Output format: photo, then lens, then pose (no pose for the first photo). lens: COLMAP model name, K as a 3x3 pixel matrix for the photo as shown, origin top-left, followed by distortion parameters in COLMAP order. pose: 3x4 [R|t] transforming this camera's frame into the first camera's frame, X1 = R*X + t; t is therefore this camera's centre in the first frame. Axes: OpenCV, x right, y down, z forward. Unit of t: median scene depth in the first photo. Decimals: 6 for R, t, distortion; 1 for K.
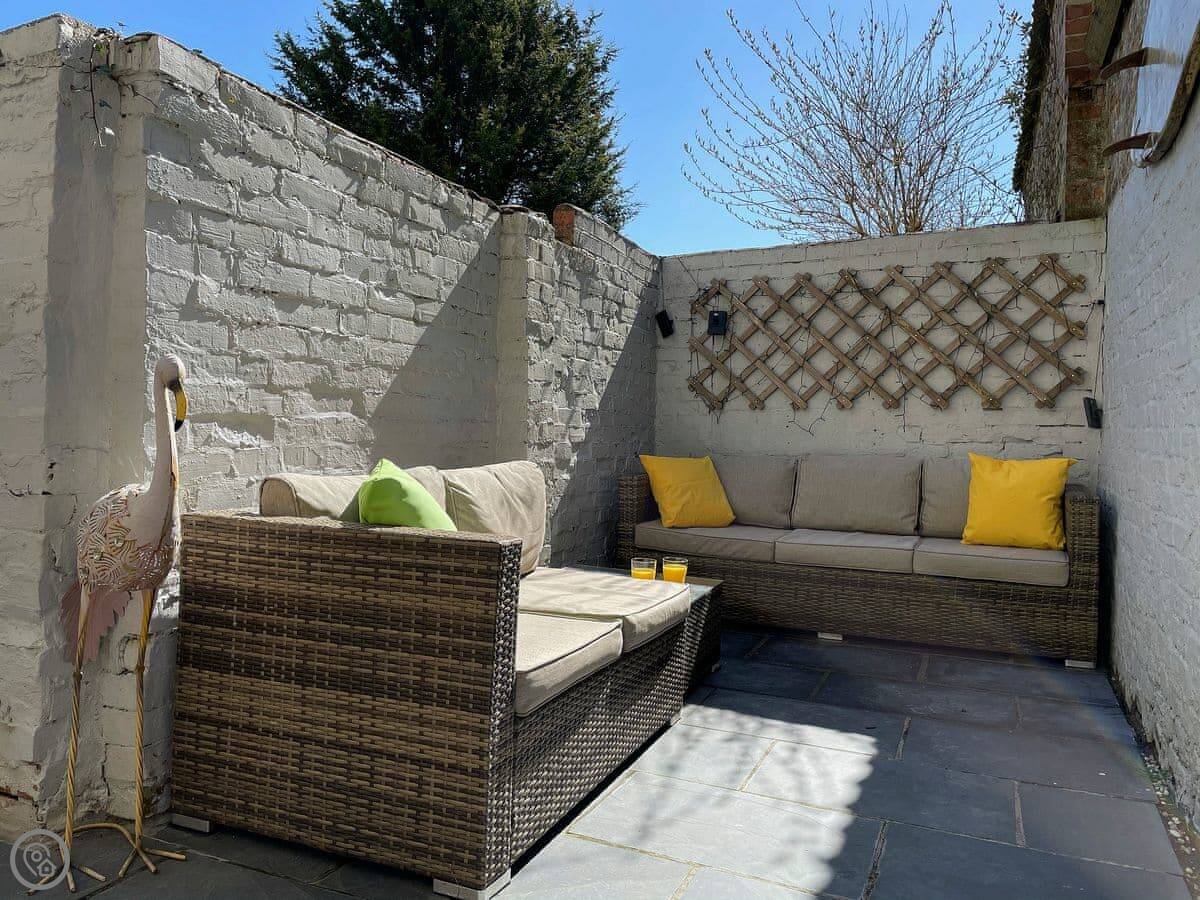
lens RADIAL K [[898.6, 0, 602.4], [0, 898.6, 446.6], [0, 0, 1]] dist [0.079792, -0.096377]
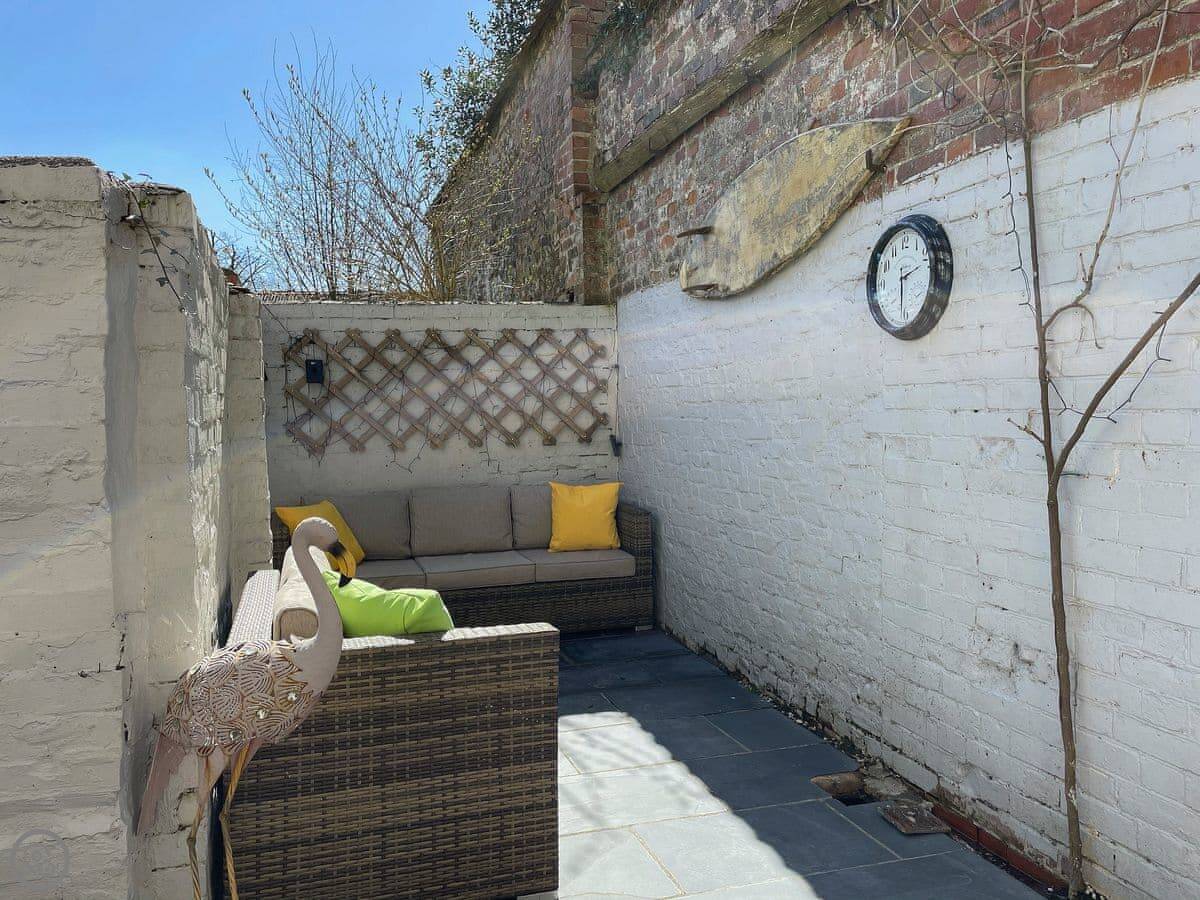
lens RADIAL K [[898.6, 0, 600.3], [0, 898.6, 448.0], [0, 0, 1]] dist [0.079792, -0.096377]
pose [[0.758171, -0.058238, 0.649450, -0.355200], [0.045053, 0.998302, 0.036925, -0.081690], [-0.650497, 0.001264, 0.759508, -0.024783]]
